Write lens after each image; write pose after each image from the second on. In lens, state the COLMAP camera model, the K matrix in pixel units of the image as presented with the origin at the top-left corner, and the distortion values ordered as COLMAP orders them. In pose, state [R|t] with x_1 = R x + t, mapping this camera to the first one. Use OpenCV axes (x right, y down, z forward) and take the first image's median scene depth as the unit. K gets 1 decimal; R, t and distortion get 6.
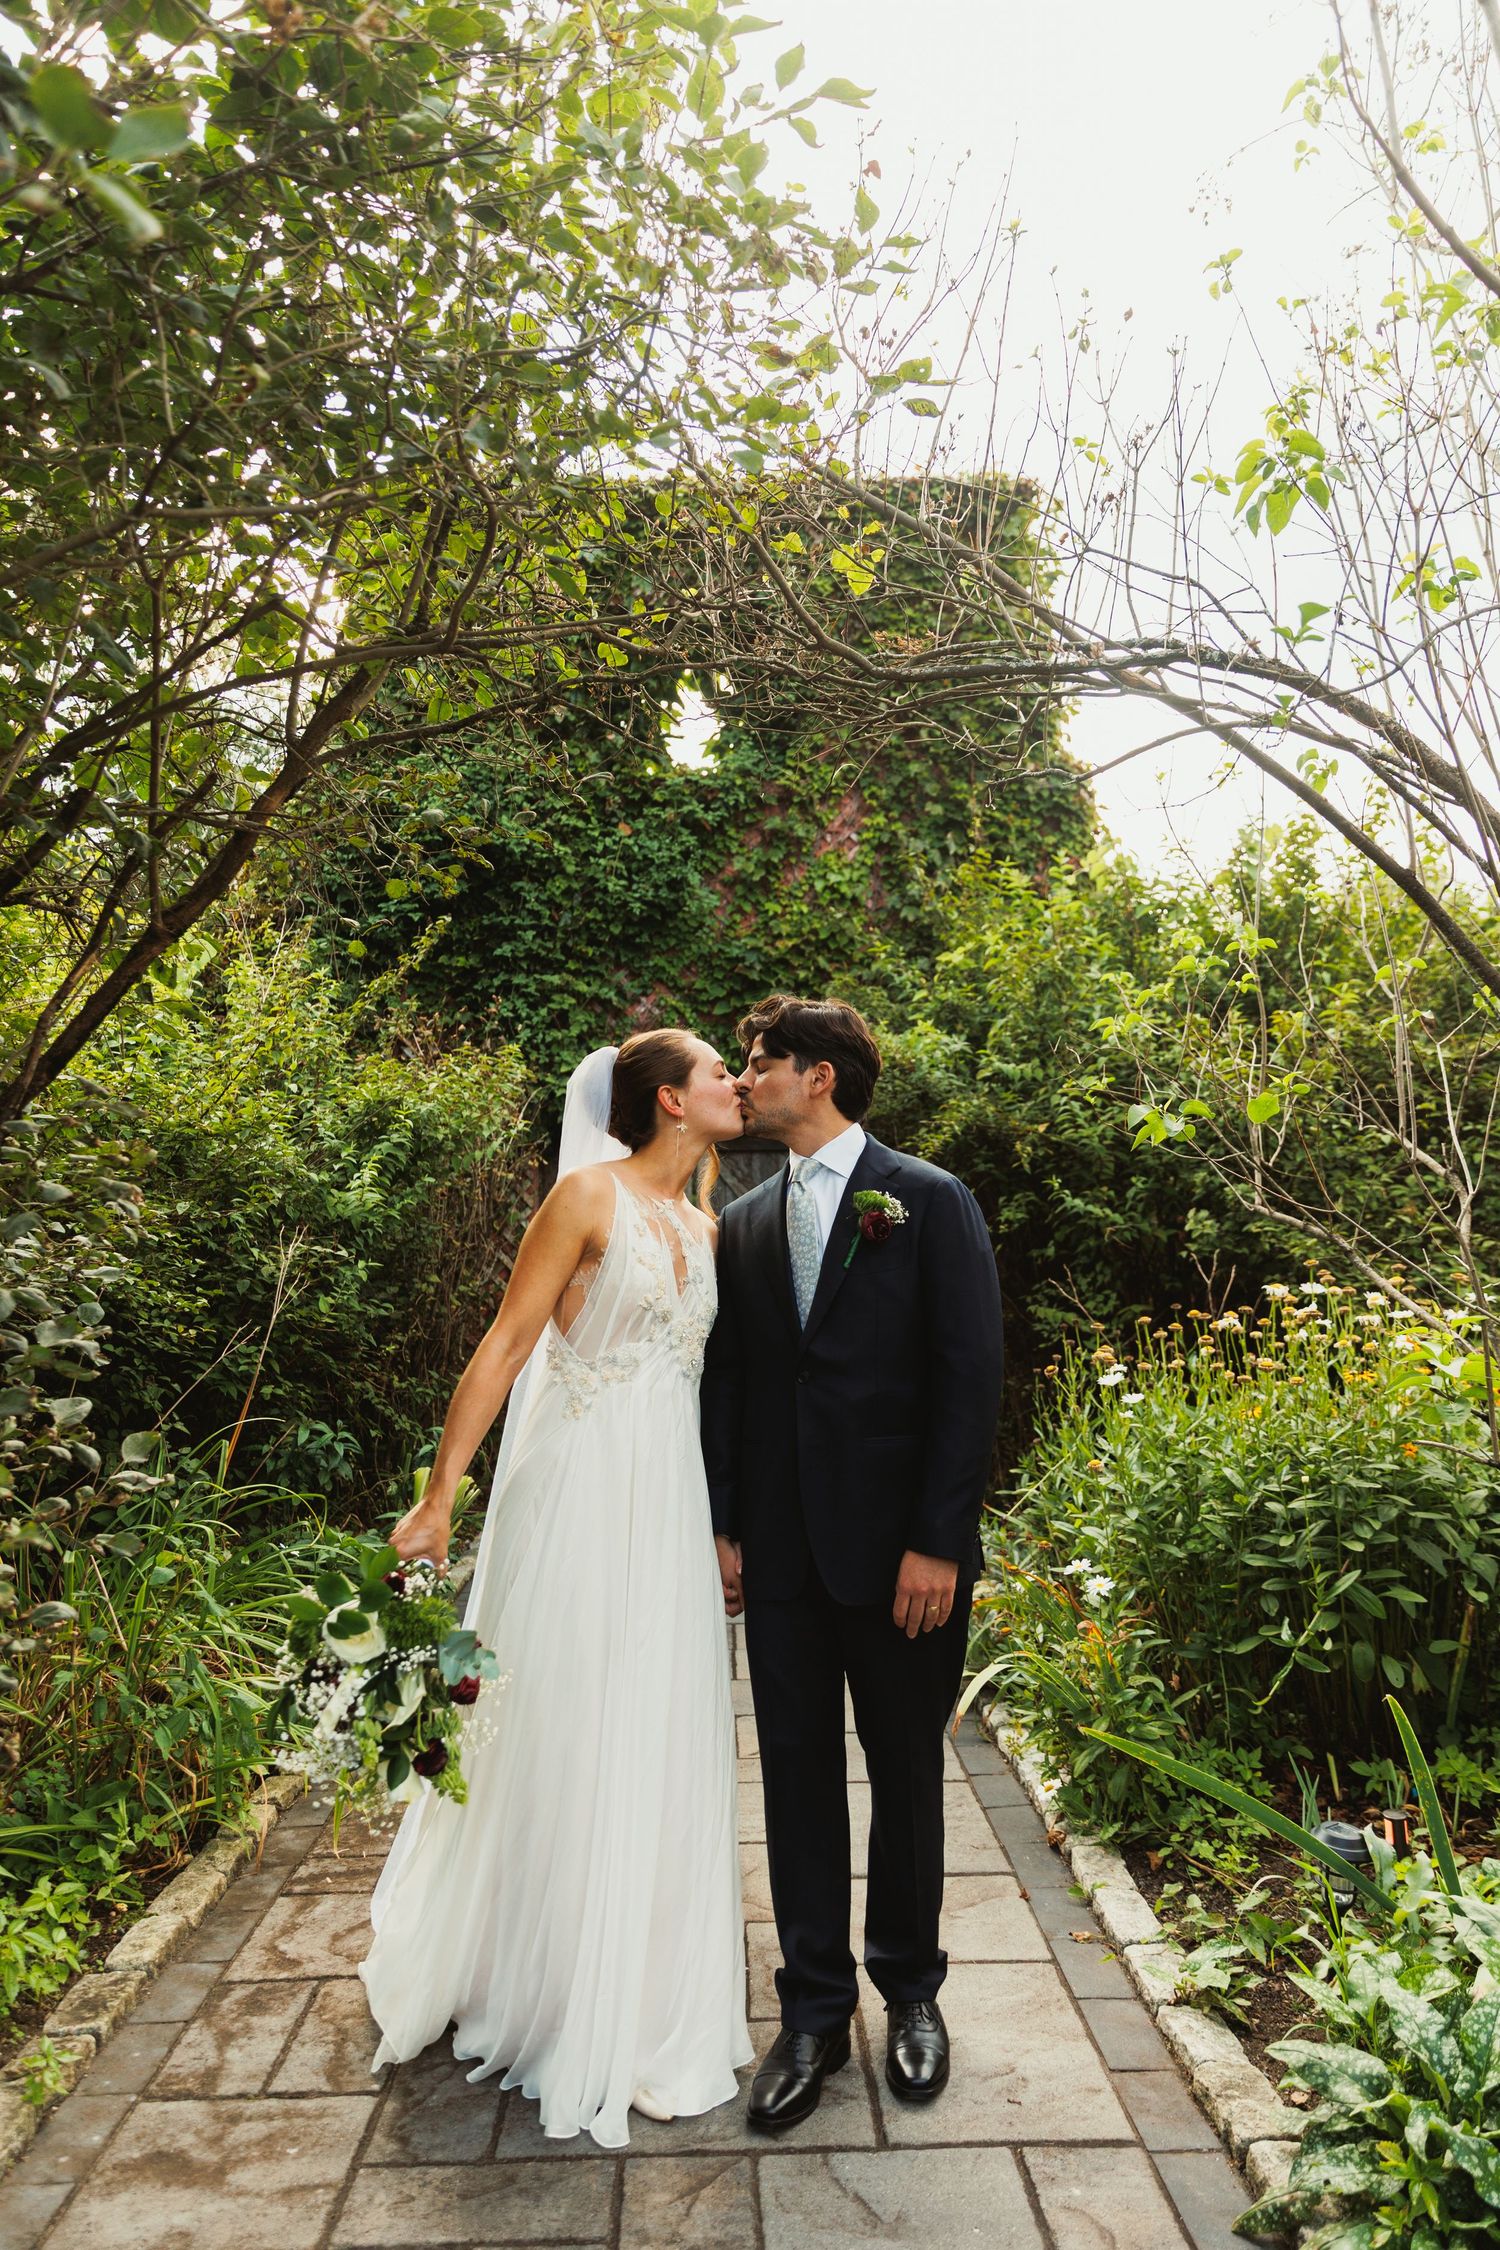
lens RADIAL K [[1515.8, 0, 770.7], [0, 1515.8, 1123.2], [0, 0, 1]] dist [0.023611, 0.002932]
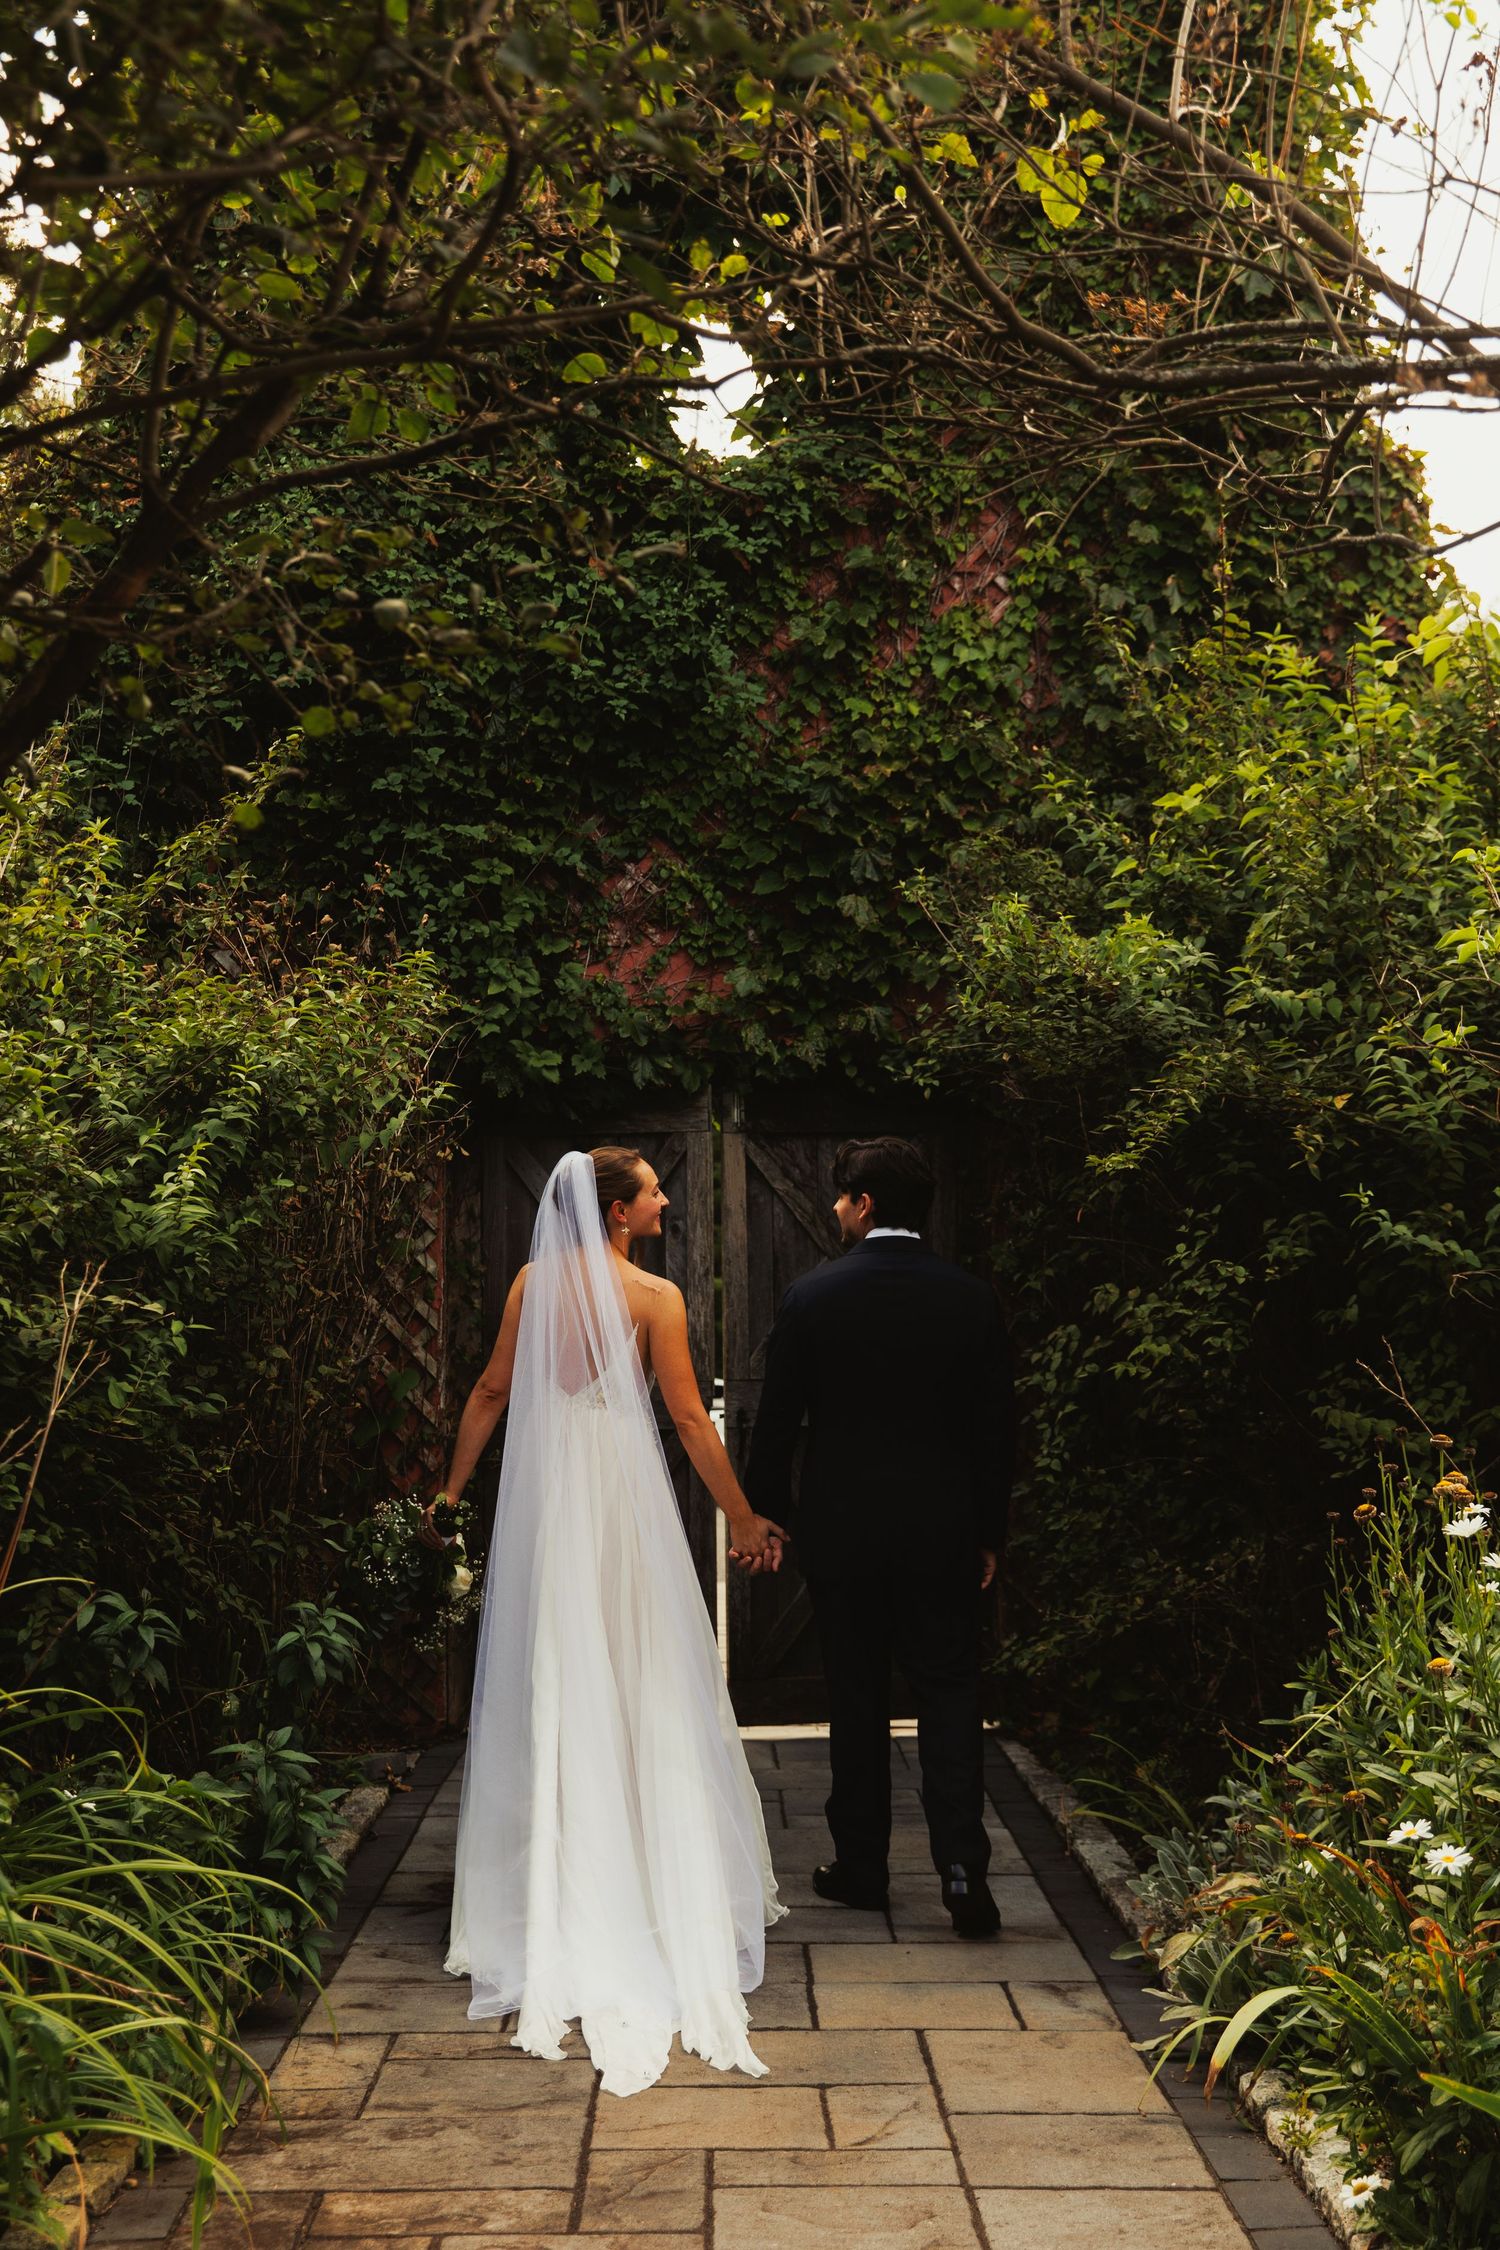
lens RADIAL K [[2790.7, 0, 737.2], [0, 2790.7, 1116.1], [0, 0, 1]] dist [0.014107, 0.000000]
pose [[0.999689, 0.005429, -0.024342, -0.022485], [-0.005051, 0.999866, 0.015559, -0.005702], [0.024423, -0.015431, 0.999583, -0.064956]]
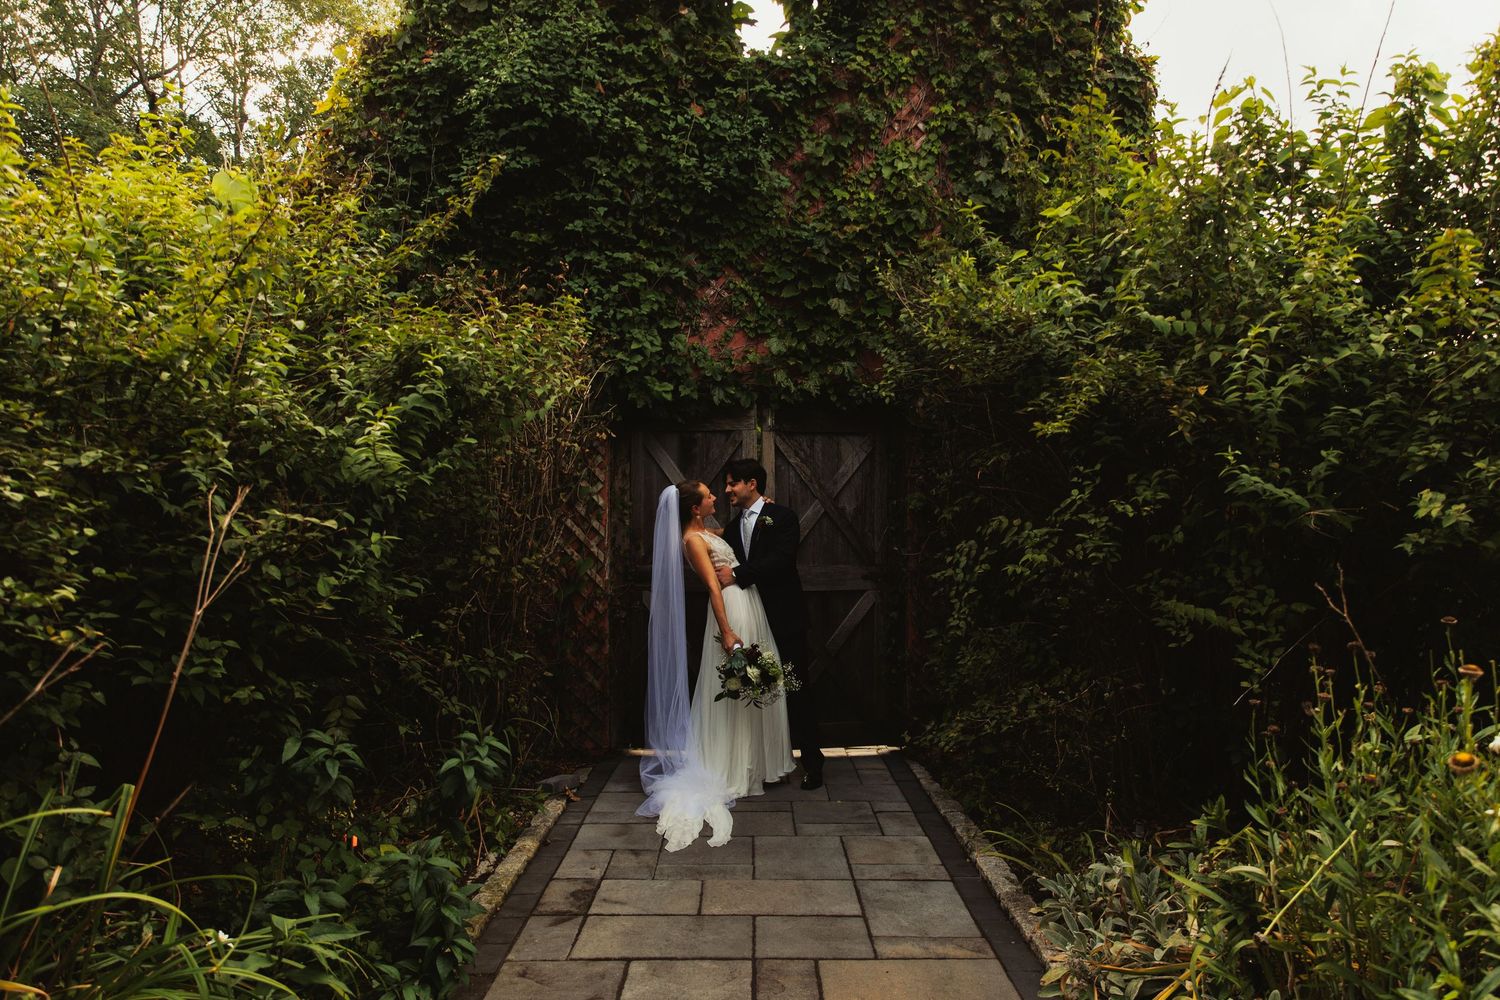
lens RADIAL K [[1010.5, 0, 804.6], [0, 1010.5, 526.4], [0, 0, 1]] dist [0.023611, 0.002932]
pose [[0.999602, 0.020215, 0.019663, -0.040651], [-0.021832, 0.996073, 0.085799, 0.029571], [-0.017851, -0.086194, 0.996118, 0.381998]]
